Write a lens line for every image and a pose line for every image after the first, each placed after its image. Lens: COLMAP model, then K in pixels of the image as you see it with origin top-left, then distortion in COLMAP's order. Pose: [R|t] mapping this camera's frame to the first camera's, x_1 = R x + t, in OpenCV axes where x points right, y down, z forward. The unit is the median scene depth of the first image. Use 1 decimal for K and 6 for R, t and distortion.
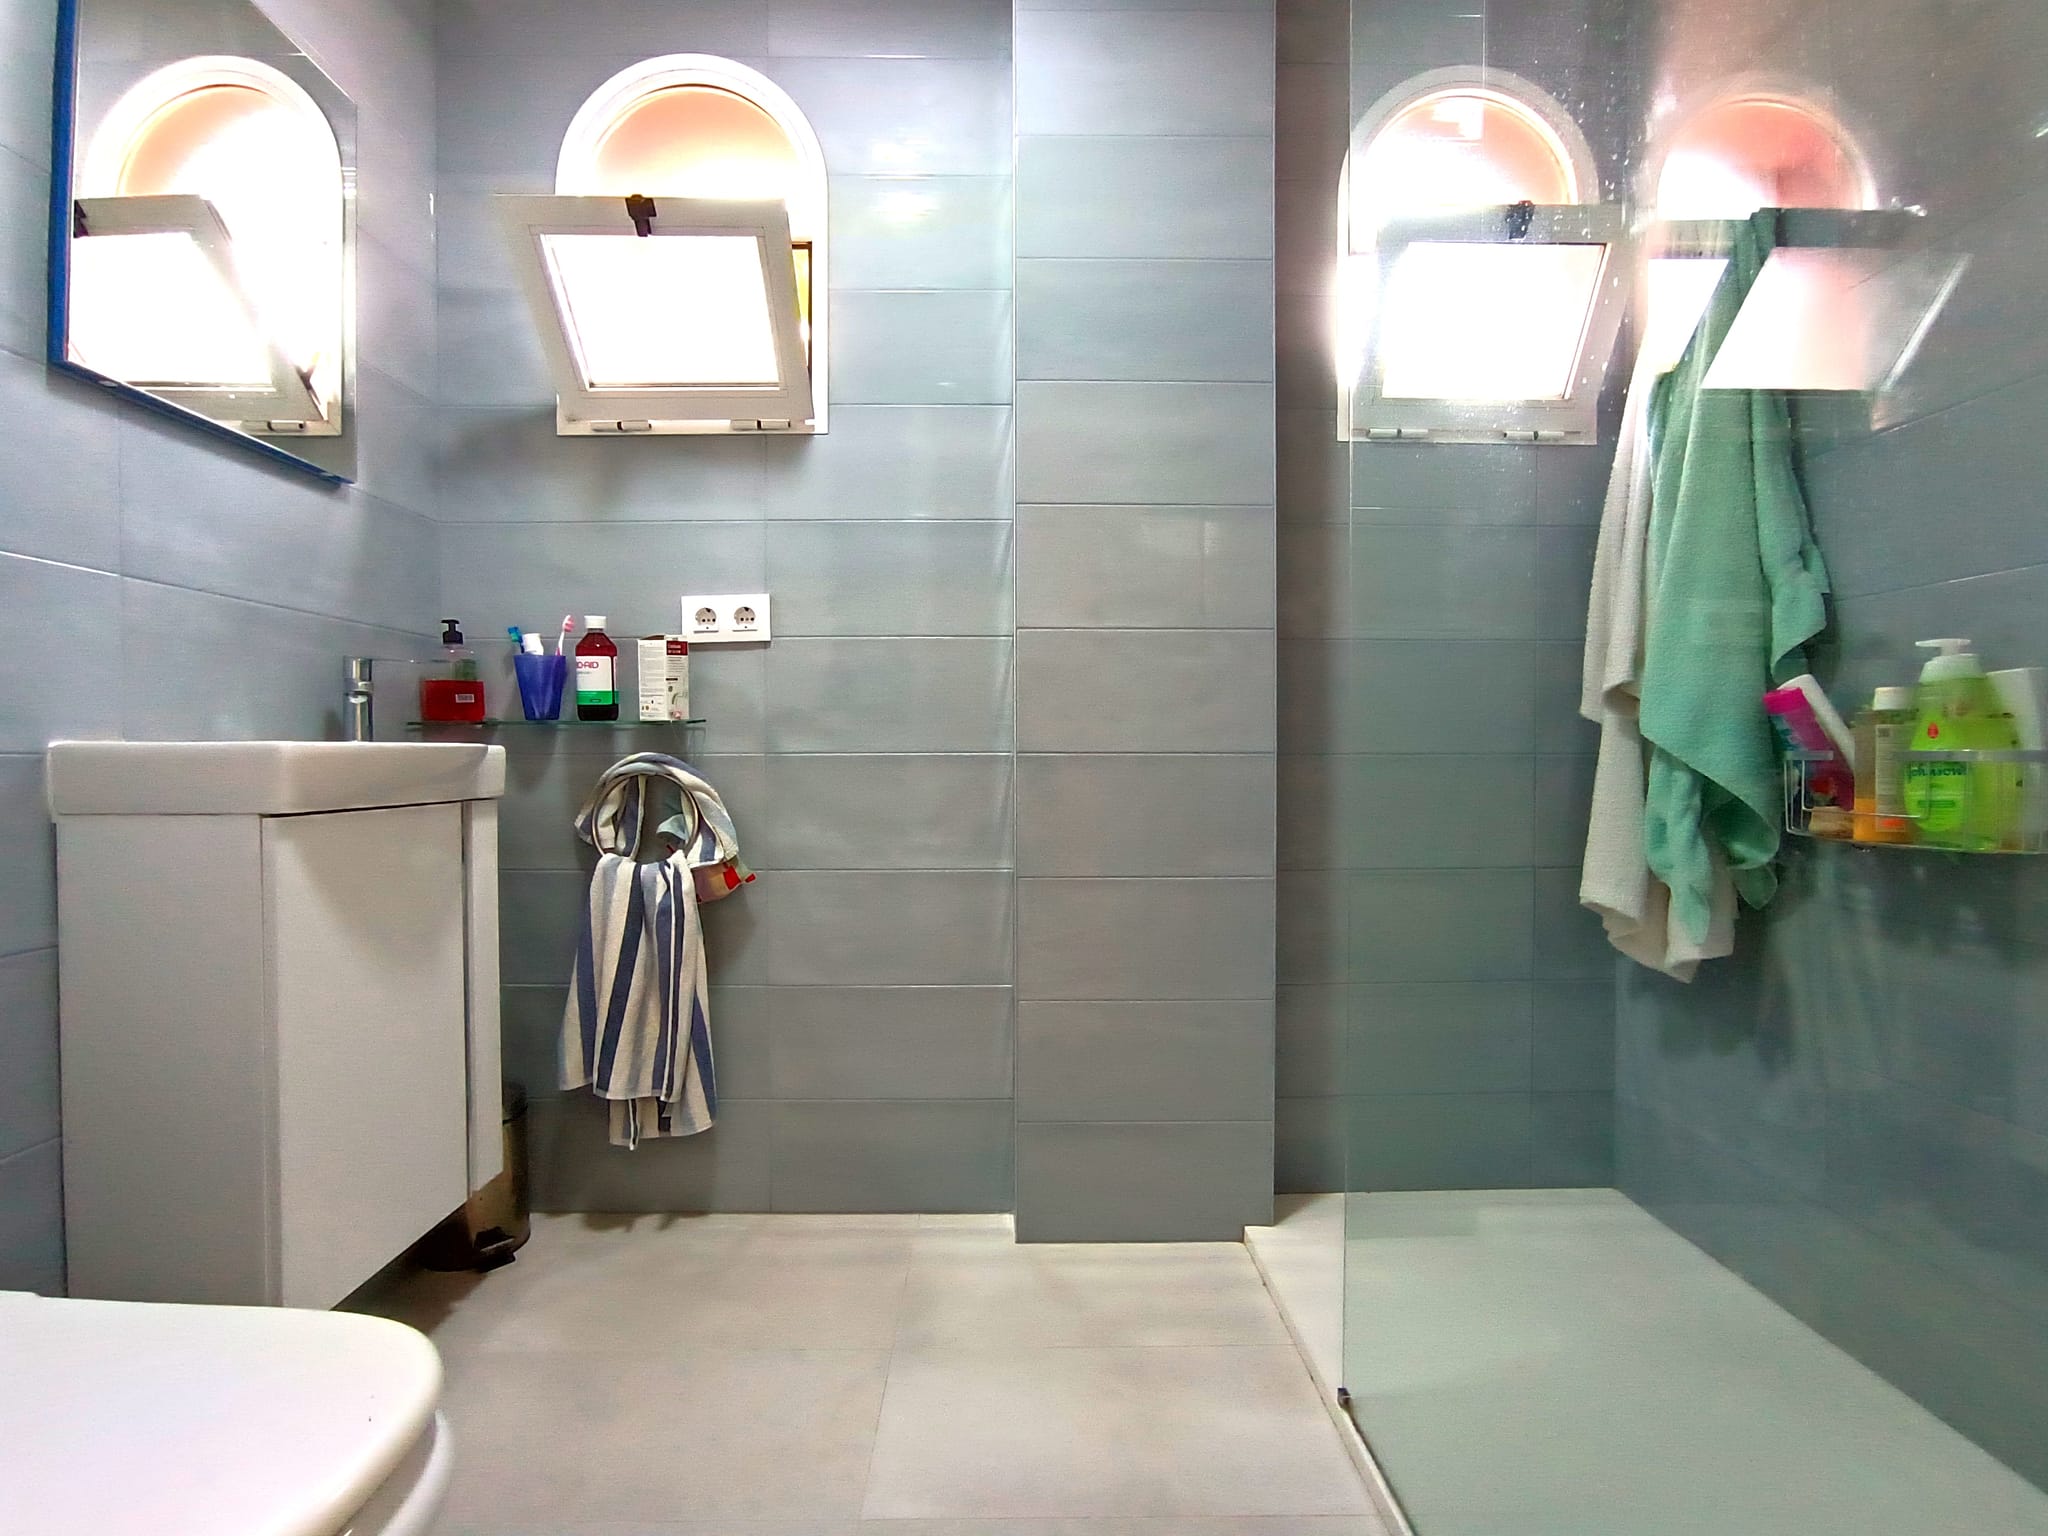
lens RADIAL K [[939.0, 0, 1024.3], [0, 939.0, 772.0], [0, 0, 1]] dist [-0.014268, 0.008728]
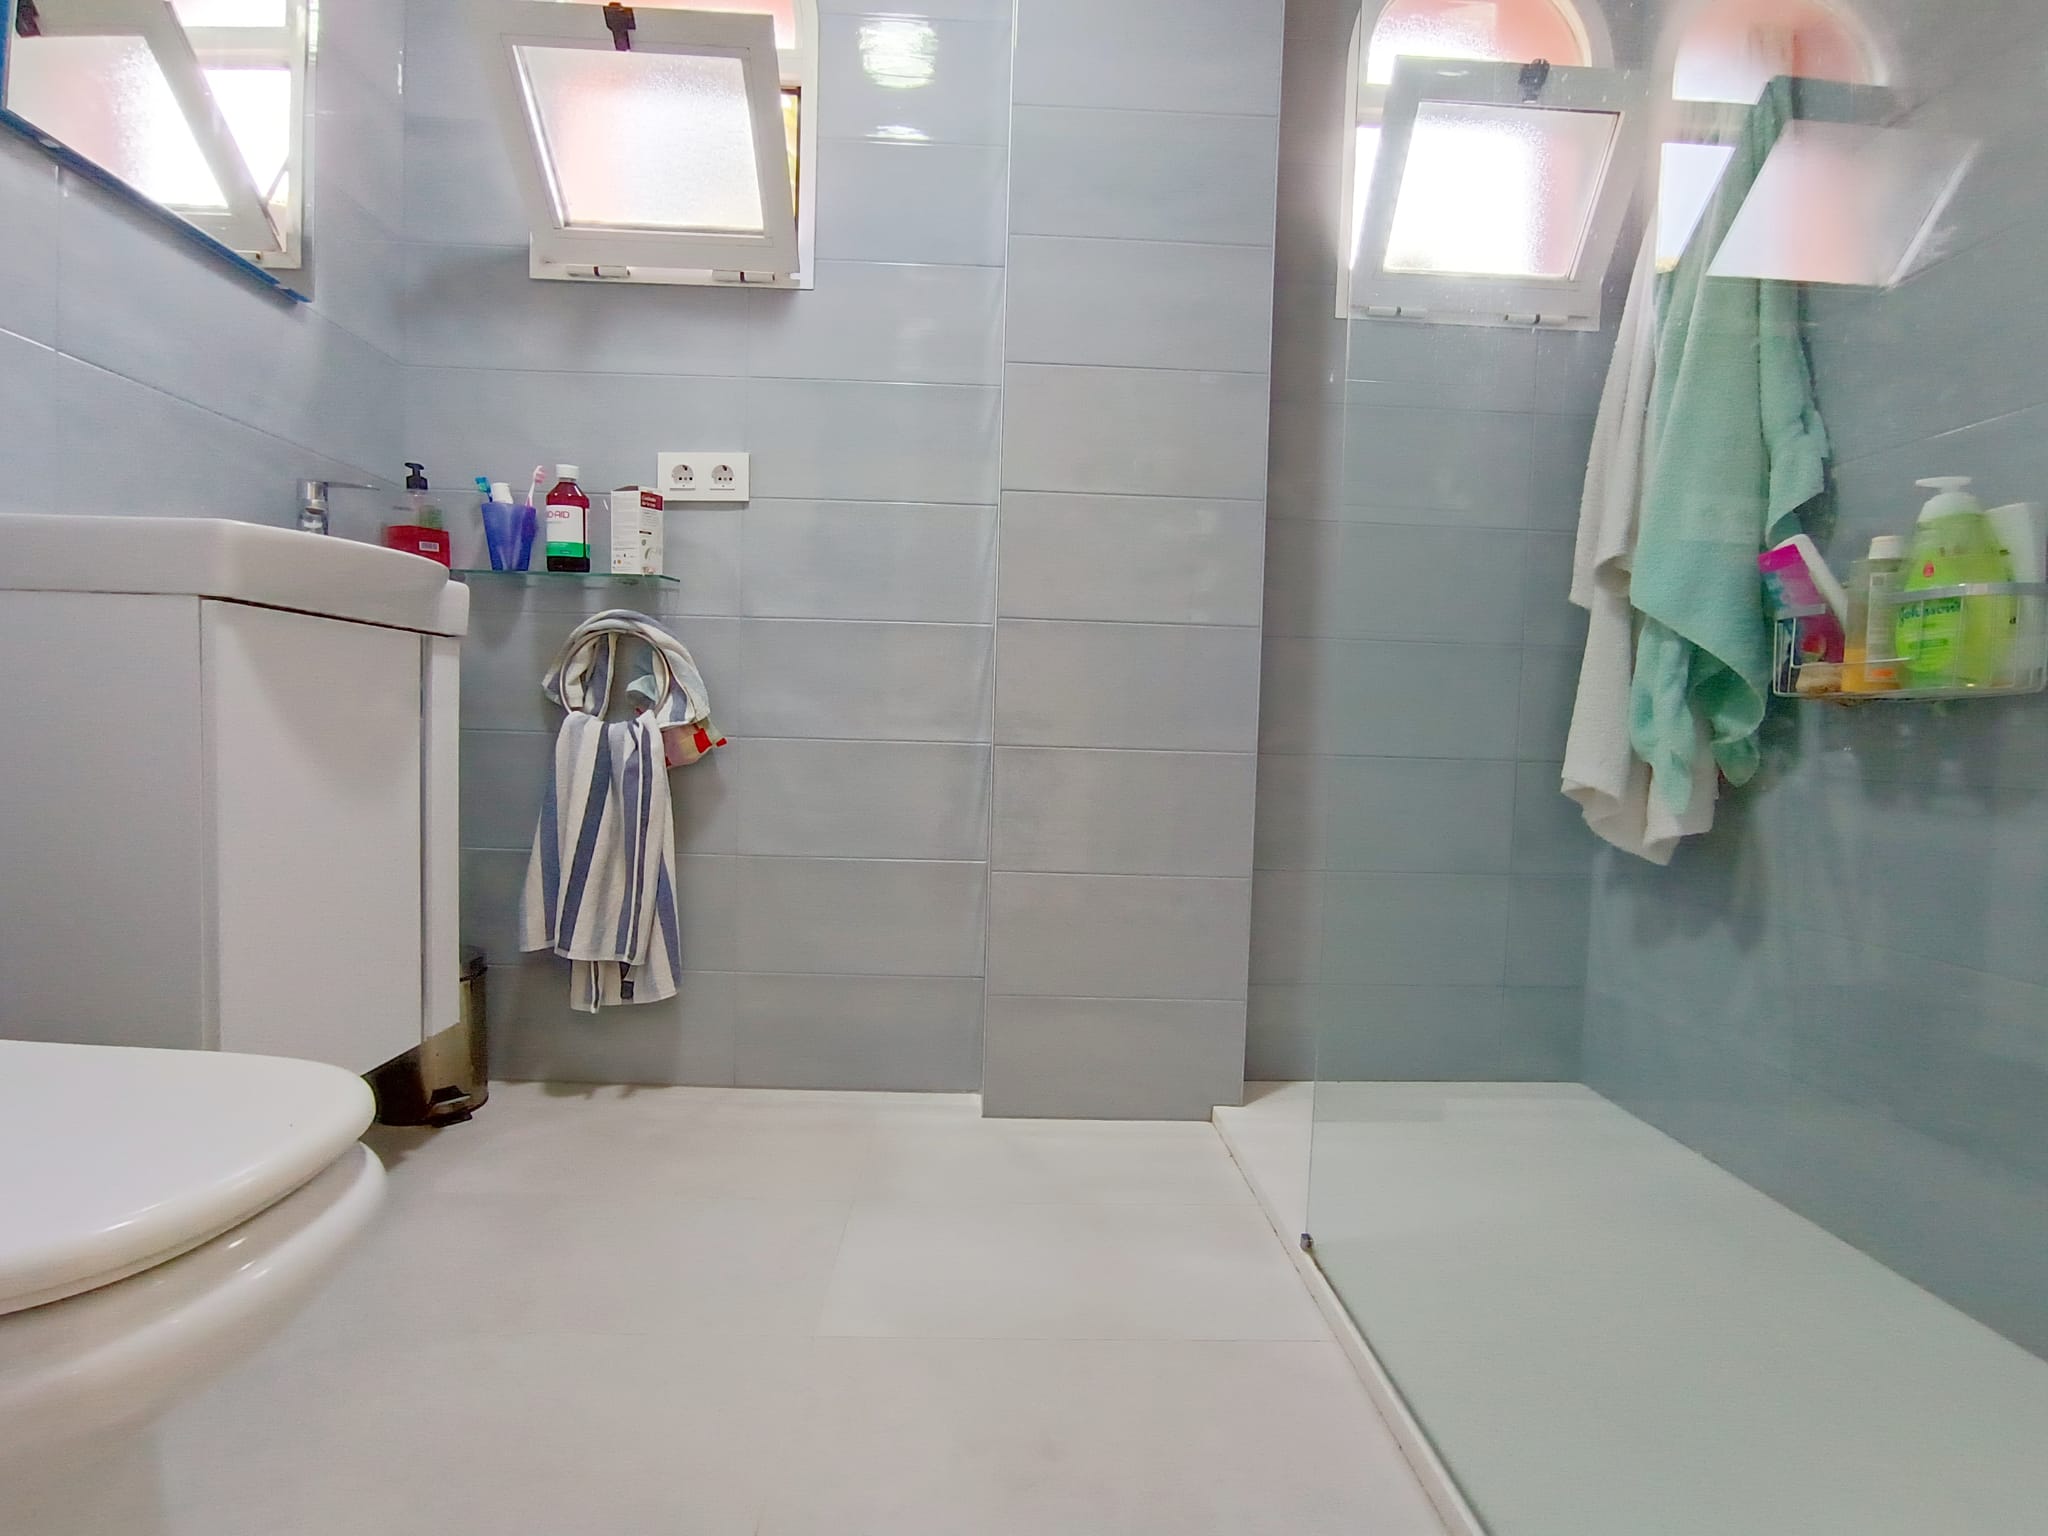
lens RADIAL K [[939.0, 0, 1026.1], [0, 939.0, 772.9], [0, 0, 1]] dist [-0.014268, 0.008728]
pose [[0.999344, 0.030656, 0.019286, 0.006932], [-0.031189, 0.999123, 0.027935, 0.110203], [-0.018413, -0.028518, 0.999424, 0.018328]]
